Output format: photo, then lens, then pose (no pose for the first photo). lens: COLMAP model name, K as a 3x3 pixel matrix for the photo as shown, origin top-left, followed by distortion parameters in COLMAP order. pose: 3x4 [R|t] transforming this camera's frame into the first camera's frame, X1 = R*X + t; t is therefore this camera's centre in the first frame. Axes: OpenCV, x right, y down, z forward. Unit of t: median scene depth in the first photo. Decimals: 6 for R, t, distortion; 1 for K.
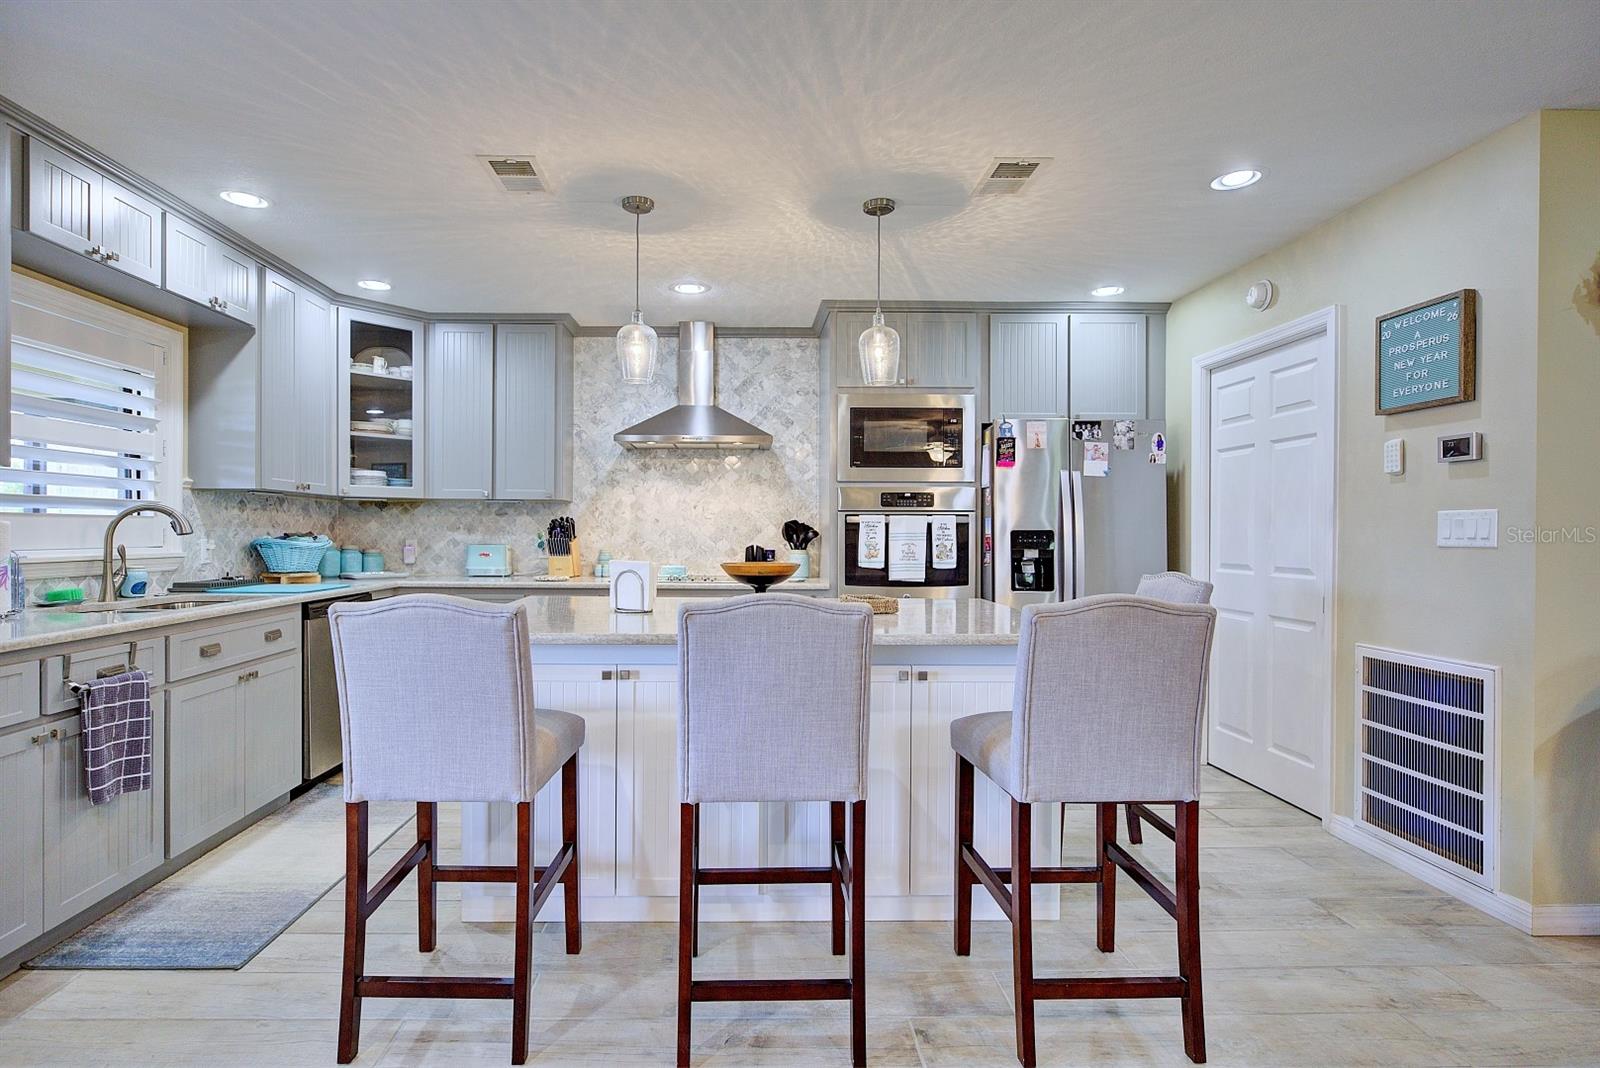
lens RADIAL K [[753.8, 0, 826.5], [0, 753.8, 535.4], [0, 0, 1]] dist [-0.002269, 0.000073]
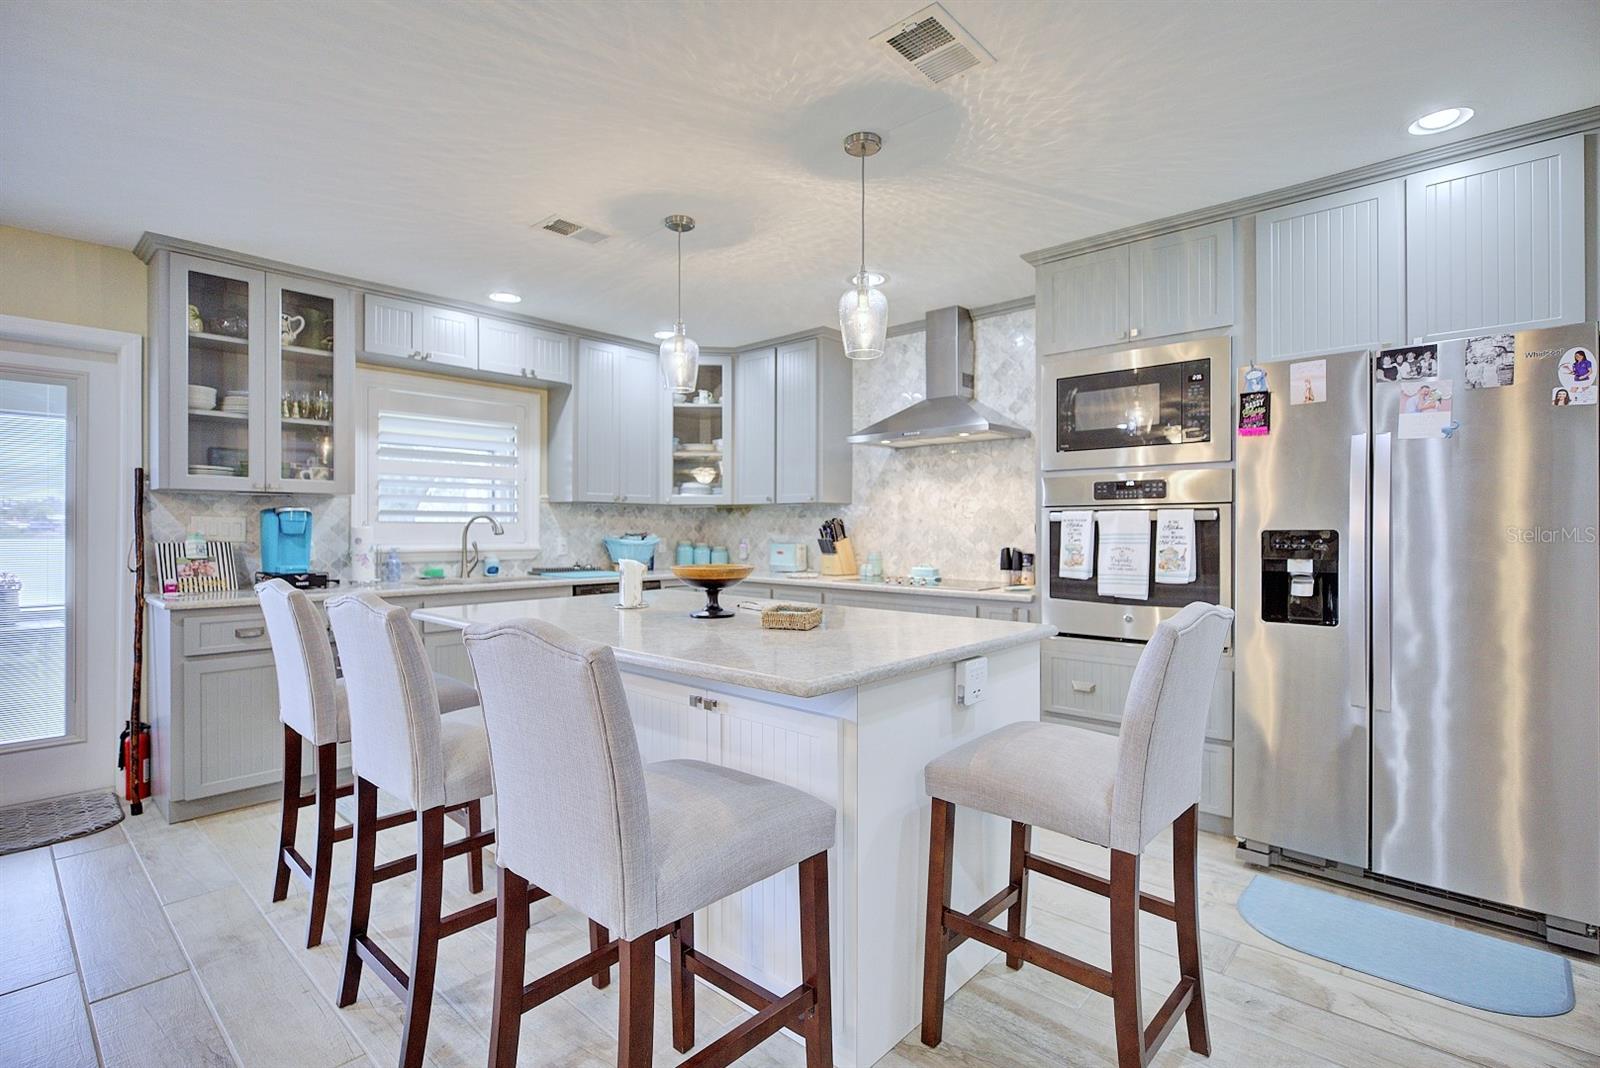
lens RADIAL K [[753.8, 0, 801.3], [0, 753.8, 526.9], [0, 0, 1]] dist [-0.002269, 0.000073]
pose [[0.732203, -0.005109, -0.681067, 0.387054], [-0.002675, 0.999943, -0.010377, -0.001445], [0.681081, 0.009420, 0.732147, 0.224180]]
